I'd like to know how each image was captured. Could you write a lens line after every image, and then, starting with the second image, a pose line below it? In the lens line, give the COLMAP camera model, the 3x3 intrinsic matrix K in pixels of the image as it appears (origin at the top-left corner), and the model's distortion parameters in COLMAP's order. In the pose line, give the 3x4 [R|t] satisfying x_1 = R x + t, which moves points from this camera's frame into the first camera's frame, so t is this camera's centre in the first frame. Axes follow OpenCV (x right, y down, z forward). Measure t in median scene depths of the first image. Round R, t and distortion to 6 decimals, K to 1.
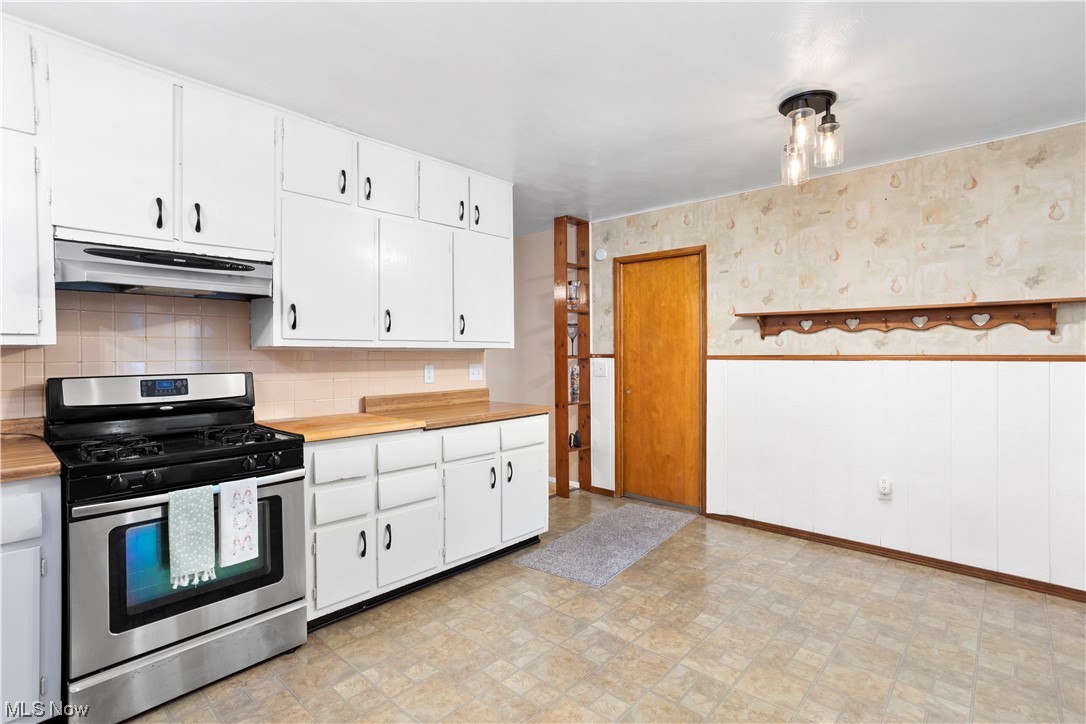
lens RADIAL K [[533.4, 0, 547.5], [0, 533.4, 362.9], [0, 0, 1]] dist [-0.002366, -0.000108]
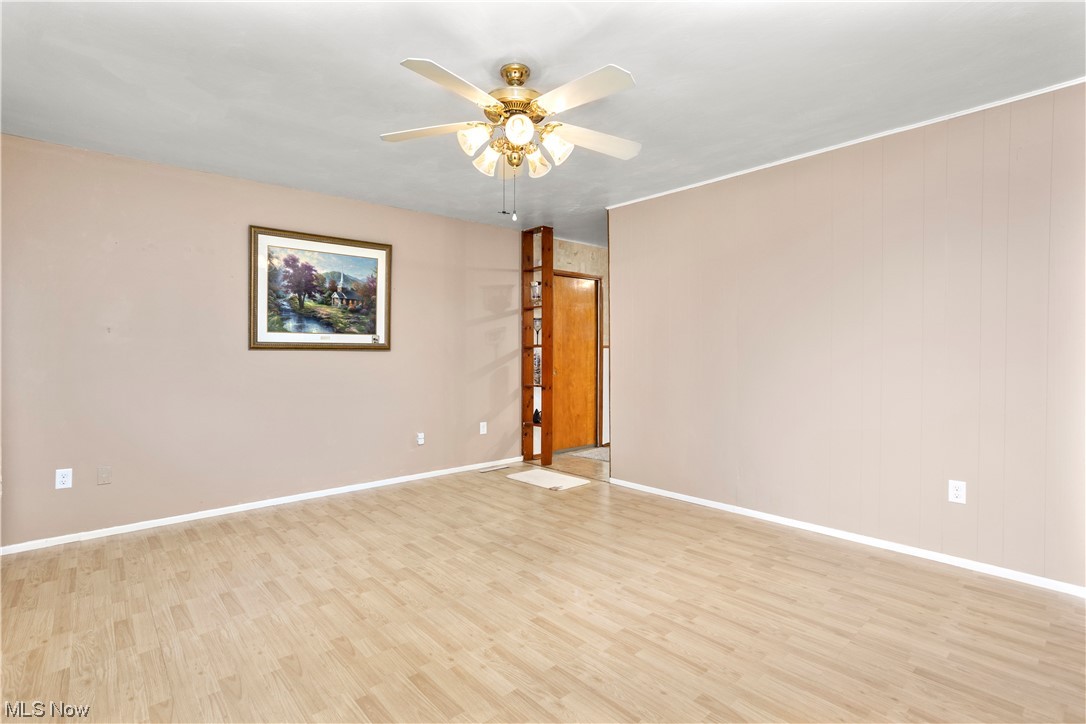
lens RADIAL K [[533.4, 0, 547.5], [0, 533.4, 362.9], [0, 0, 1]] dist [-0.002366, -0.000108]
pose [[0.127104, -0.020166, 0.991684, -2.043263], [0.020586, 0.999632, 0.017689, 0.009514], [-0.991676, 0.018166, 0.127472, 1.513852]]
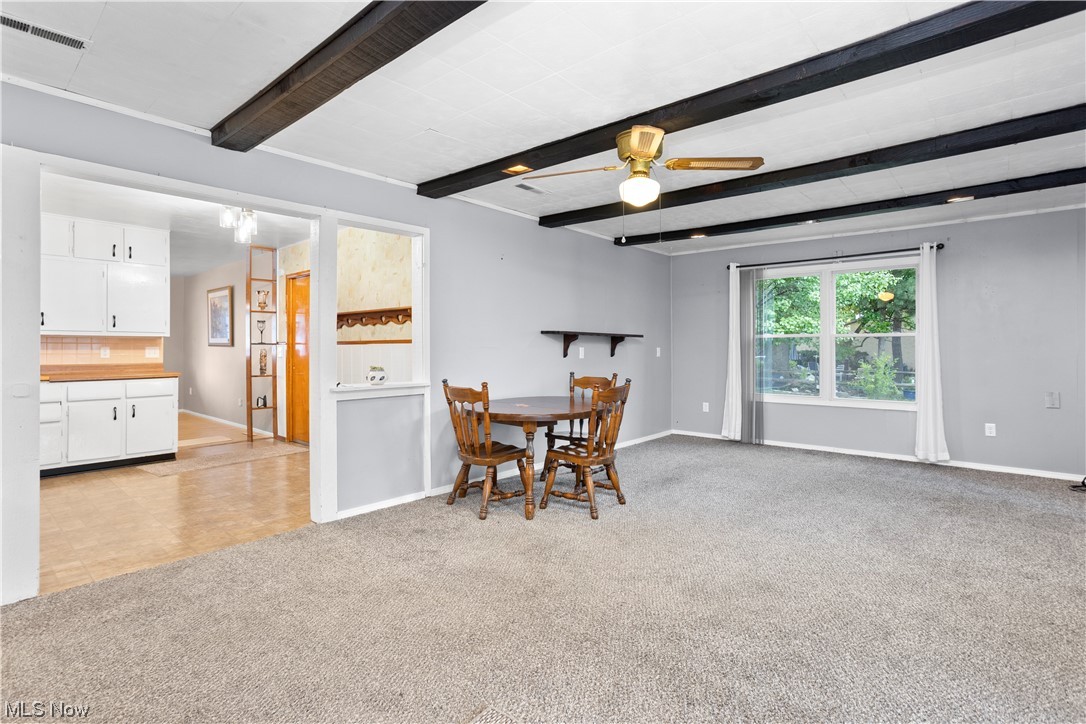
lens RADIAL K [[533.9, 0, 542.7], [0, 533.9, 345.3], [0, 0, 1]] dist [-0.000847, -0.000120]
pose [[0.999987, 0.000534, -0.005031, 1.212078], [-0.000666, 0.999655, -0.026254, 0.045493], [0.005015, 0.026257, 0.999643, -0.637965]]
